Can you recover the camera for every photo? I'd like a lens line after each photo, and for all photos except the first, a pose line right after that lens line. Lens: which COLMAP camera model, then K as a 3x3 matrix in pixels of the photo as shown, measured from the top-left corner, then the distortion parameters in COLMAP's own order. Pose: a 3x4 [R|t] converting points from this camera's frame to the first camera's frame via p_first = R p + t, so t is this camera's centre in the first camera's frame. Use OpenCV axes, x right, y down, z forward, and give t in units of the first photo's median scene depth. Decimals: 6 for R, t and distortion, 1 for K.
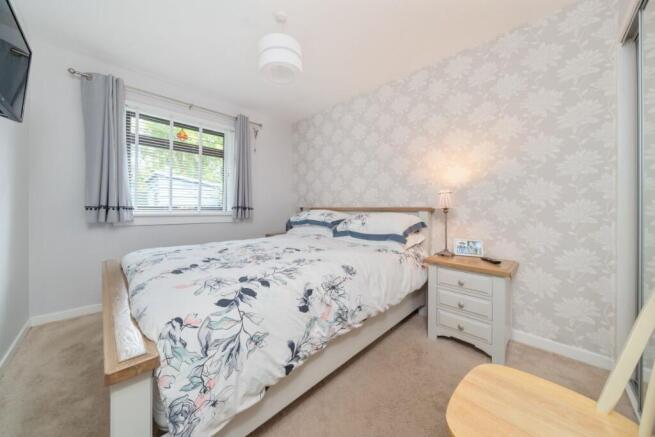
lens RADIAL K [[227.1, 0, 325.7], [0, 227.1, 208.2], [0, 0, 1]] dist [-0.008181, 0.000042]
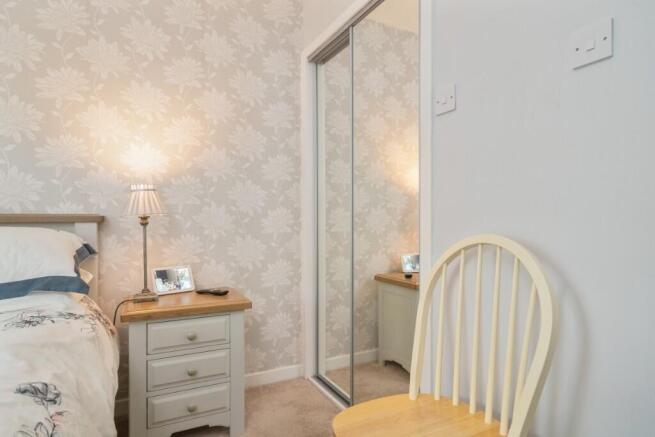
lens RADIAL K [[373.8, 0, 327.4], [0, 373.8, 219.3], [0, 0, 1]] dist [-0.001241, 0.000570]
pose [[0.288246, -0.006631, 0.957533, -0.237975], [-0.002966, 0.999965, 0.007818, -0.002335], [-0.957552, -0.005094, 0.288216, 0.300416]]
